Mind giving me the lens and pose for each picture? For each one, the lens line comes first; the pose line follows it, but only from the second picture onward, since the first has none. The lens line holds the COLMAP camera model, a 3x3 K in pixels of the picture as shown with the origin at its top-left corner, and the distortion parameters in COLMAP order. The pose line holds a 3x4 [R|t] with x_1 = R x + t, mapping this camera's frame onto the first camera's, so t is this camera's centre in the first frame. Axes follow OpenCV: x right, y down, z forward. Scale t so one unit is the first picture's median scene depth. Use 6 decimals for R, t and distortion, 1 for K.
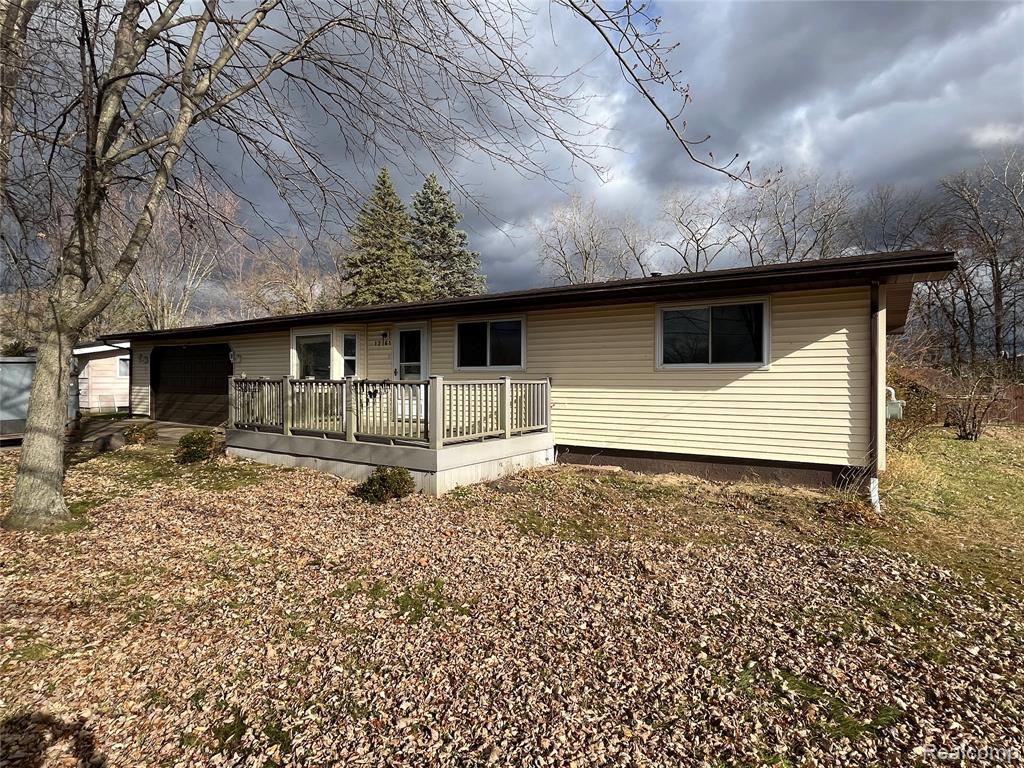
lens RADIAL K [[541.4, 0, 505.1], [0, 541.4, 382.1], [0, 0, 1]] dist [0.004288, 0.004618]
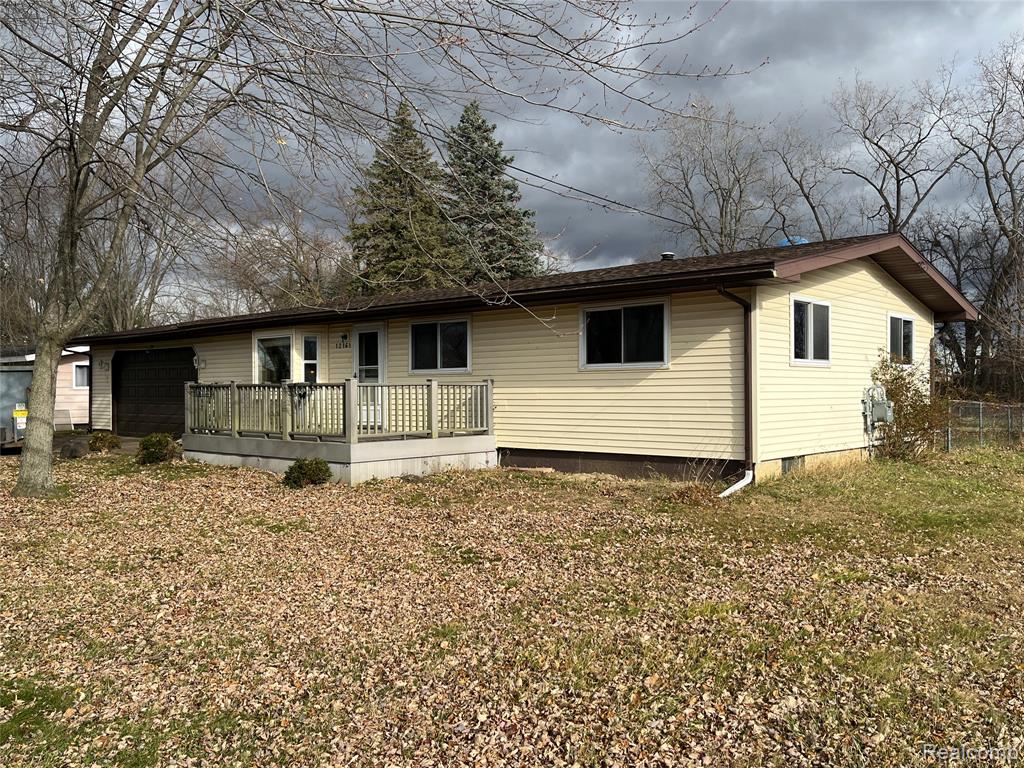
lens RADIAL K [[864.8, 0, 508.8], [0, 864.8, 383.2], [0, 0, 1]] dist [0.038174, -0.012574]
pose [[0.988968, -0.012817, -0.147571, 0.332809], [0.011207, 0.999868, -0.011735, 0.016645], [0.147702, 0.009952, 0.988982, -0.525642]]
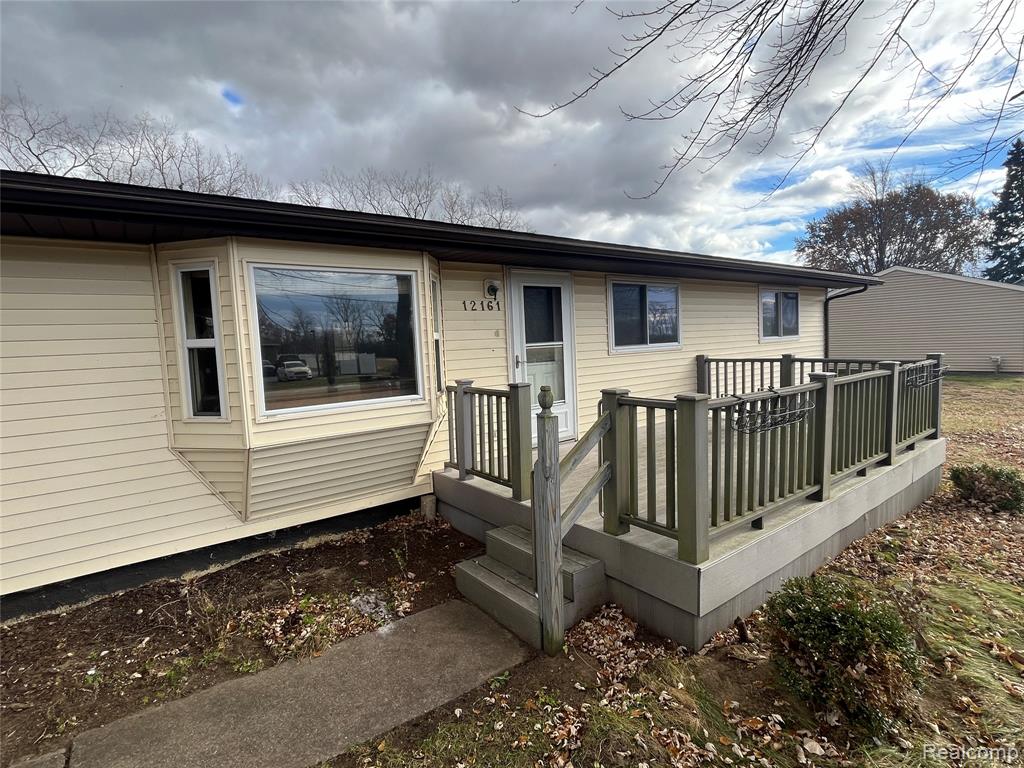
lens RADIAL K [[504.7, 0, 515.7], [0, 504.7, 382.7], [0, 0, 1]] dist [-0.002205, -0.000277]
pose [[0.327679, -0.097993, 0.939693, -0.793020], [0.045490, 0.995089, 0.087907, -0.049159], [-0.943693, 0.013941, 0.330528, 0.984319]]
